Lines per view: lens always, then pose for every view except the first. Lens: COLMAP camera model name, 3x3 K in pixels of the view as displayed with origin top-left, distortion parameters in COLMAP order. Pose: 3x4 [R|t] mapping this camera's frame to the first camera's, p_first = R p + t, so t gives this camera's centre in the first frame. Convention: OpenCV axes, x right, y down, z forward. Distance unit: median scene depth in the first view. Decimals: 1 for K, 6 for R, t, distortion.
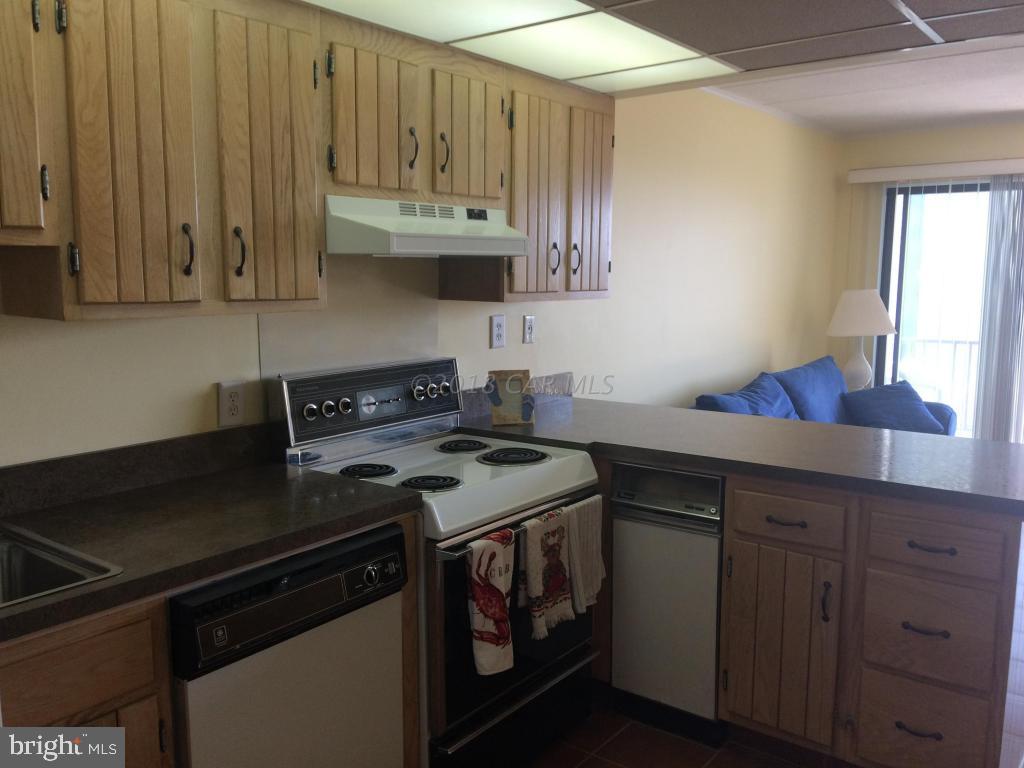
lens RADIAL K [[868.6, 0, 510.8], [0, 868.6, 378.9], [0, 0, 1]] dist [0.081437, -0.116943]
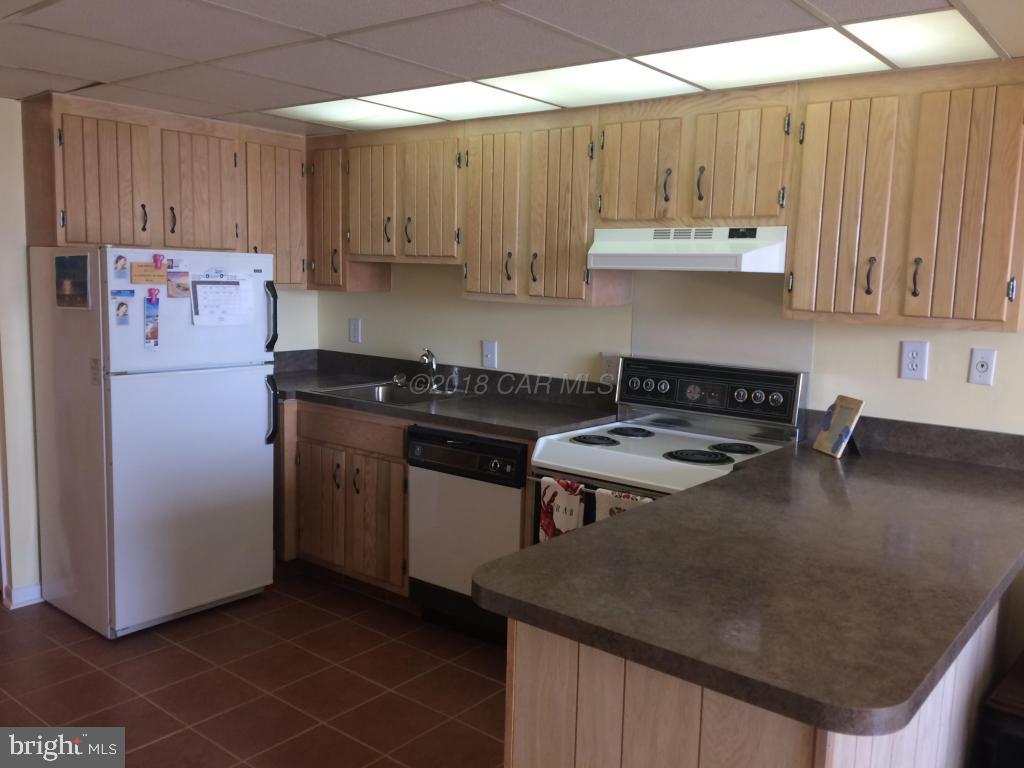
lens RADIAL K [[868.6, 0, 510.8], [0, 868.6, 378.9], [0, 0, 1]] dist [0.081437, -0.116943]
pose [[-0.020466, 0.122682, -0.992235, 1.135962], [-0.153204, 0.980337, 0.124371, -0.110484], [0.987983, 0.154560, -0.001269, 0.801458]]
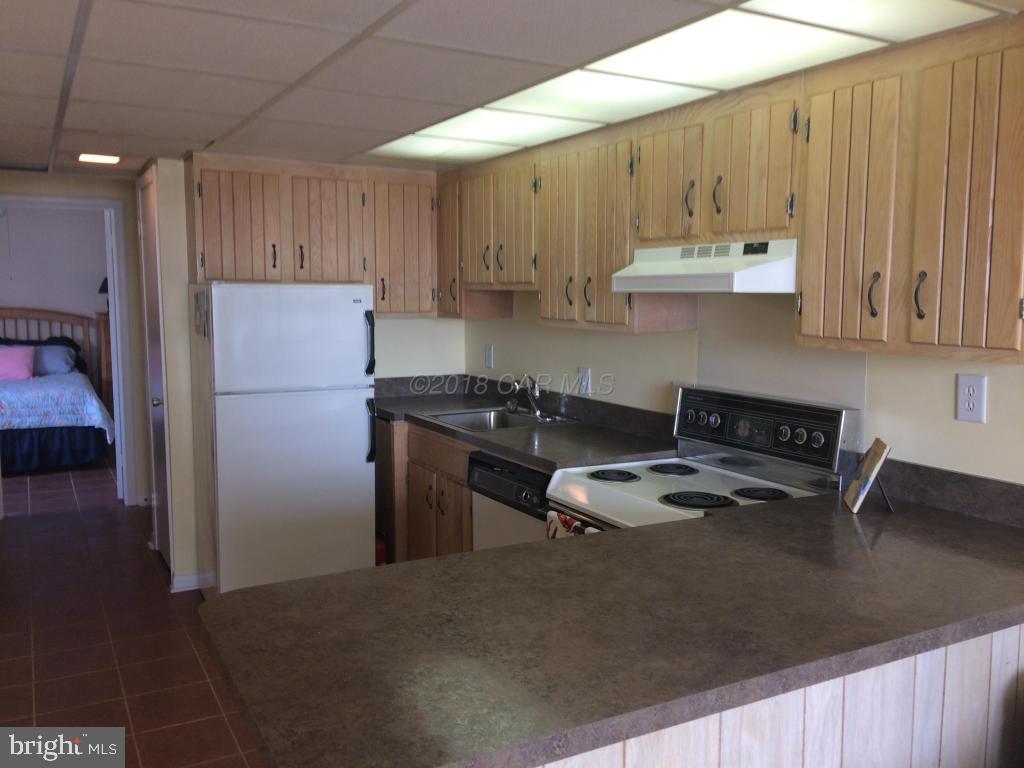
lens RADIAL K [[873.2, 0, 512.0], [0, 873.2, 384.0], [0, 0, 1]] dist [0.098505, -0.146302]
pose [[-0.396869, 0.097216, -0.912713, 1.019897], [-0.119264, 0.980484, 0.156293, -0.174366], [0.910094, 0.170882, -0.377529, 1.228463]]
